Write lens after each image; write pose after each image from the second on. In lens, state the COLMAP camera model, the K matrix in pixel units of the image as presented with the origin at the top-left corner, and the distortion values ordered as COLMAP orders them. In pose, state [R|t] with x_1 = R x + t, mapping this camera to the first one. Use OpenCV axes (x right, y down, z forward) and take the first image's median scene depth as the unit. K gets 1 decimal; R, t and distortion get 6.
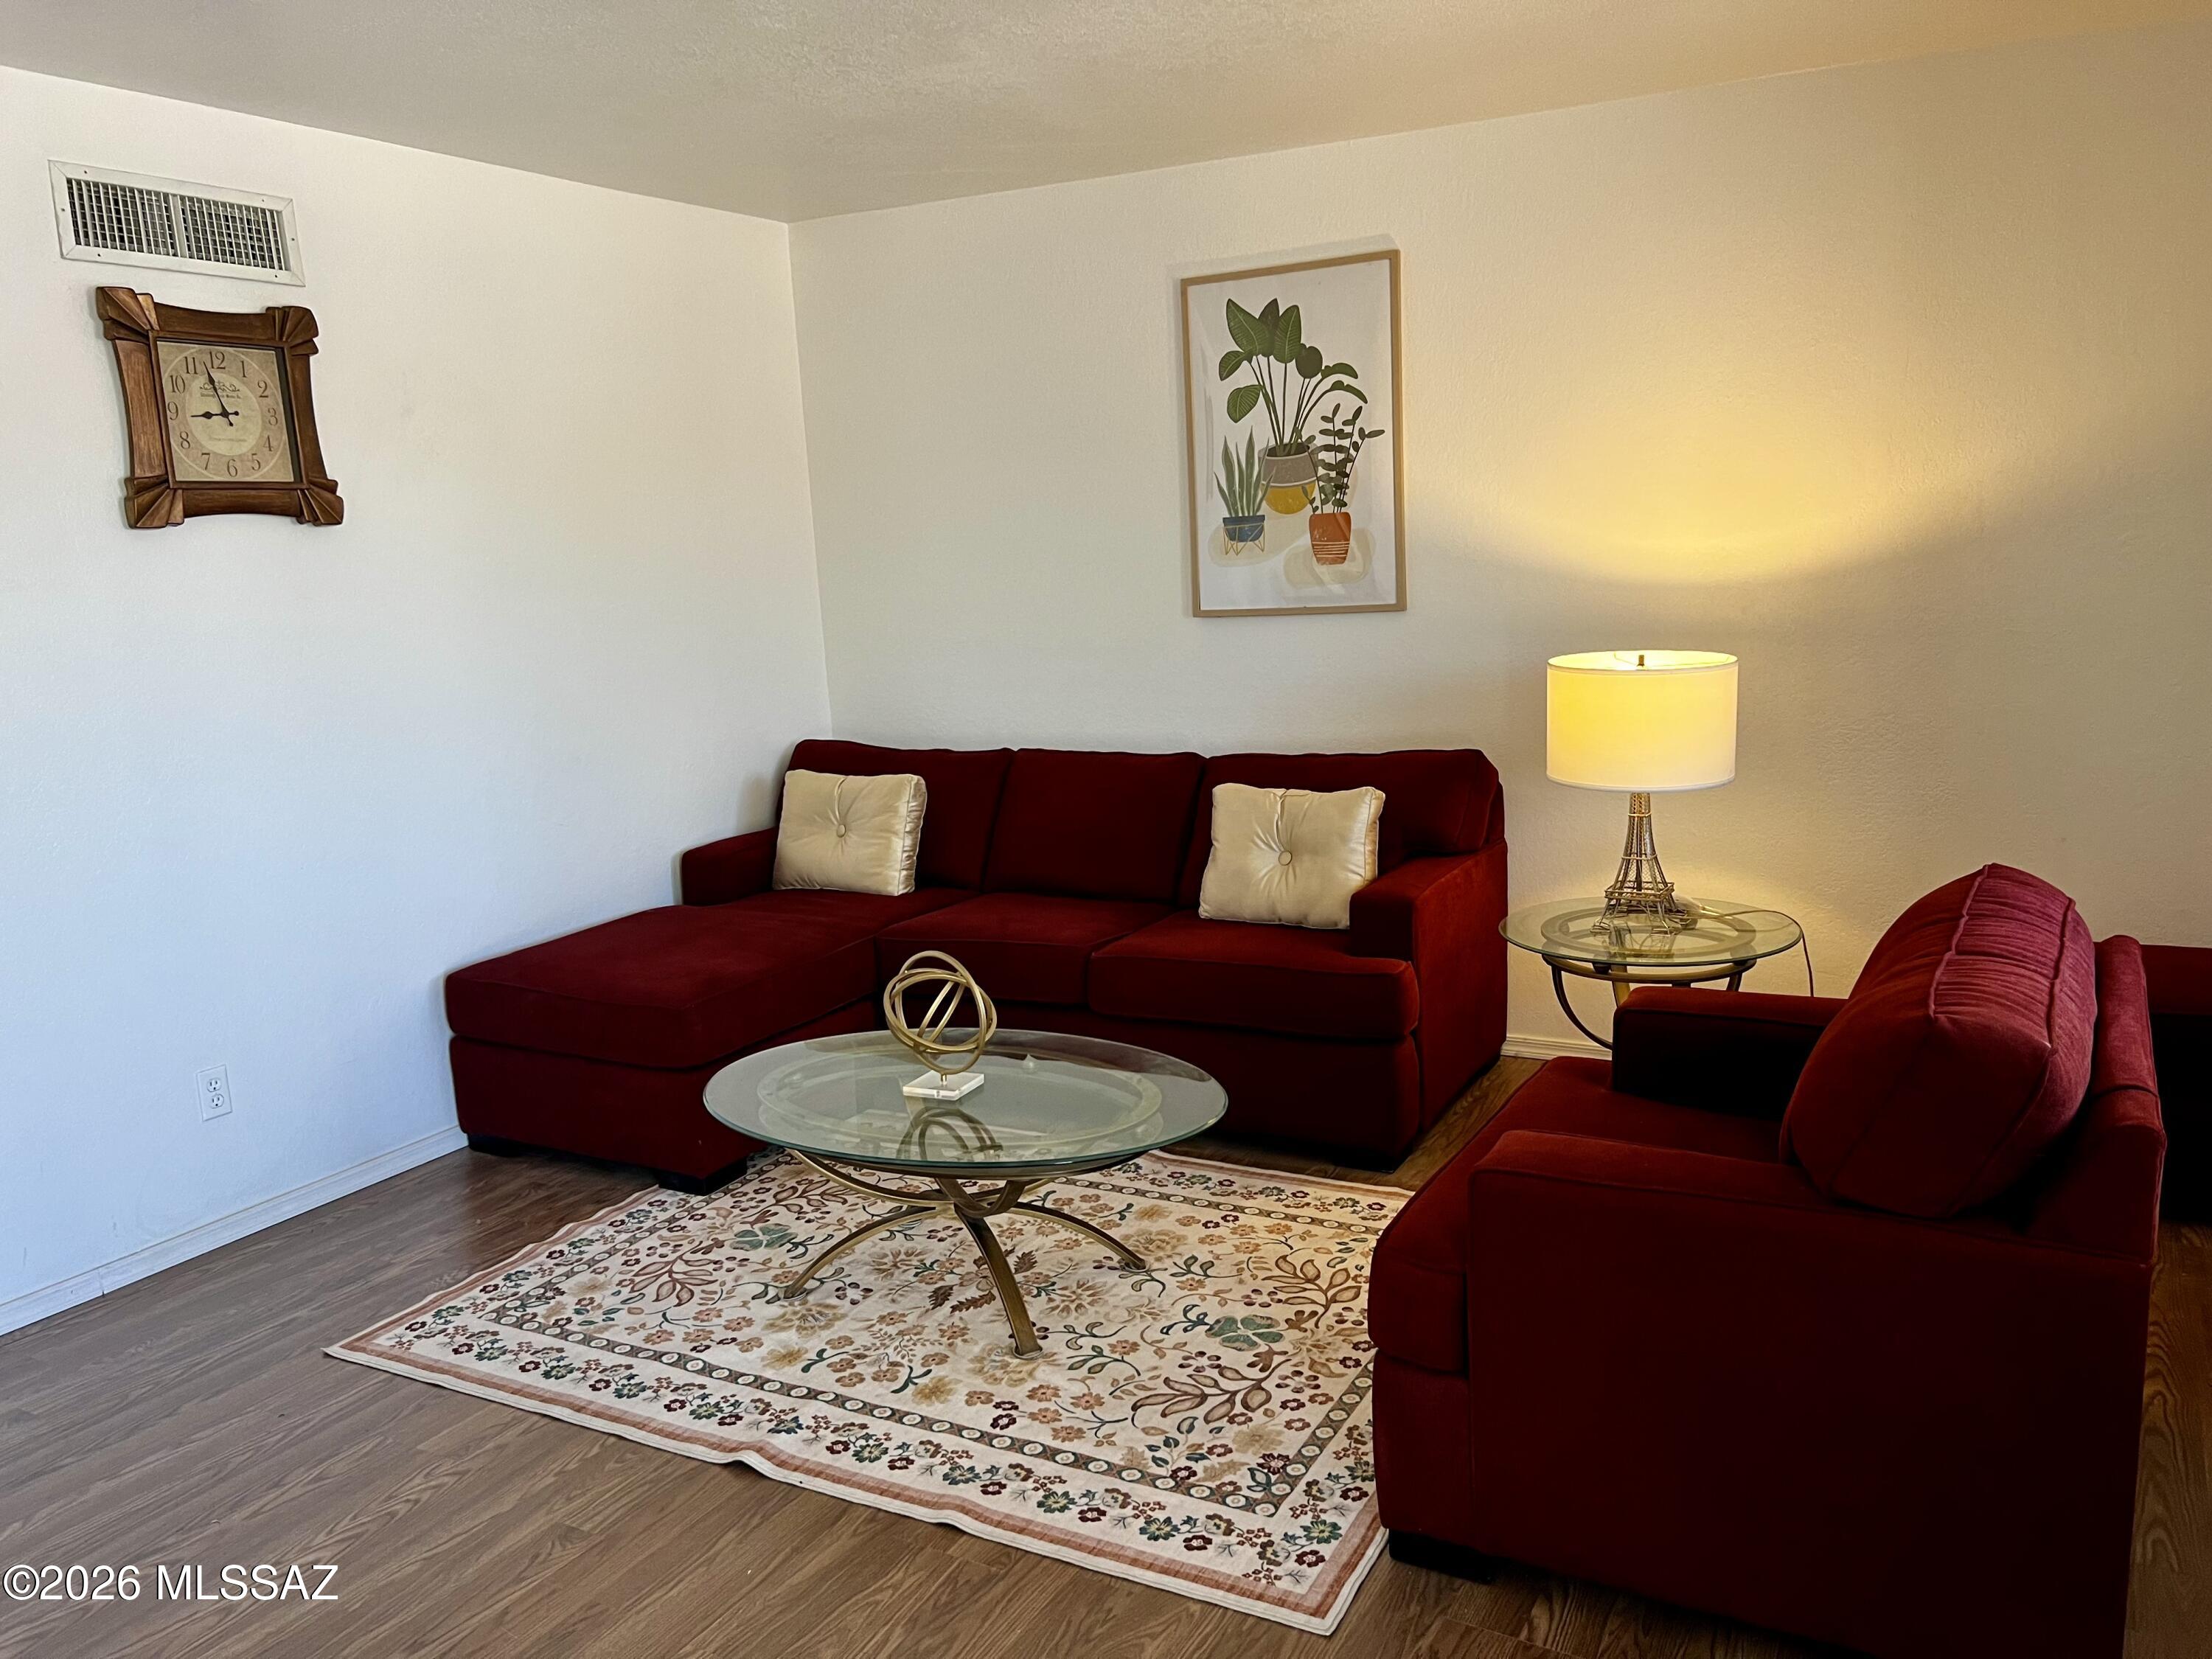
lens RADIAL K [[1670.9, 0, 1112.1], [0, 1670.9, 833.5], [0, 0, 1]] dist [0.035965, -0.009220]
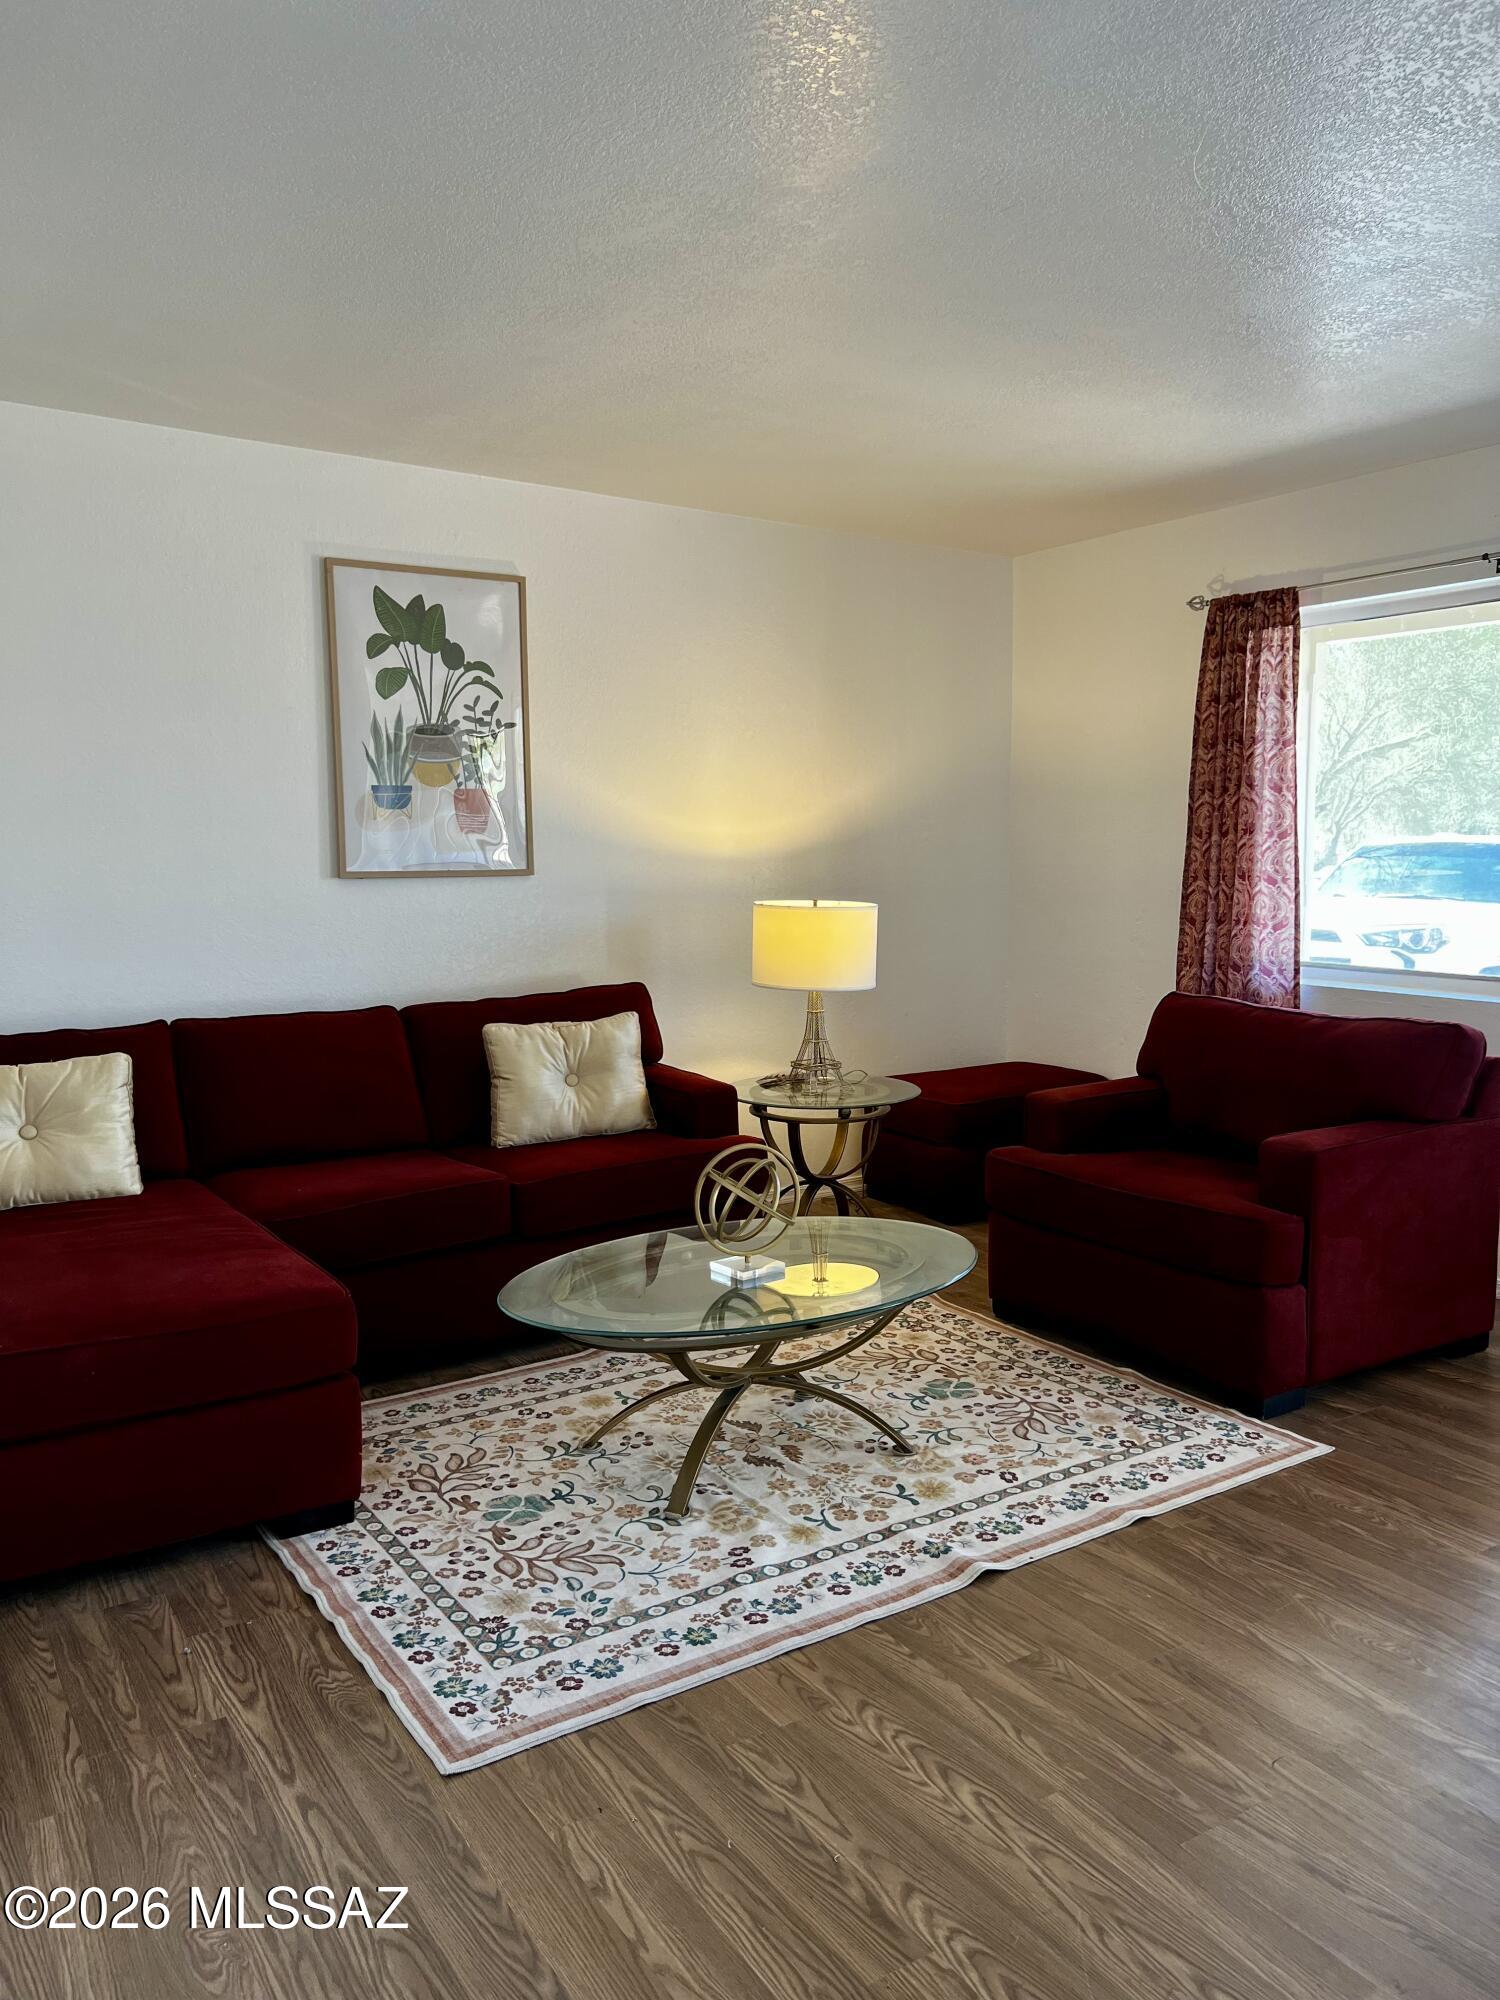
lens RADIAL K [[1510.7, 0, 755.5], [0, 1510.7, 998.6], [0, 0, 1]] dist [0.035965, -0.009220]
pose [[0.460903, -0.045131, 0.886302, -0.824987], [0.133766, 0.990829, -0.019109, -0.004230], [-0.877311, 0.127364, 0.462713, 0.433666]]
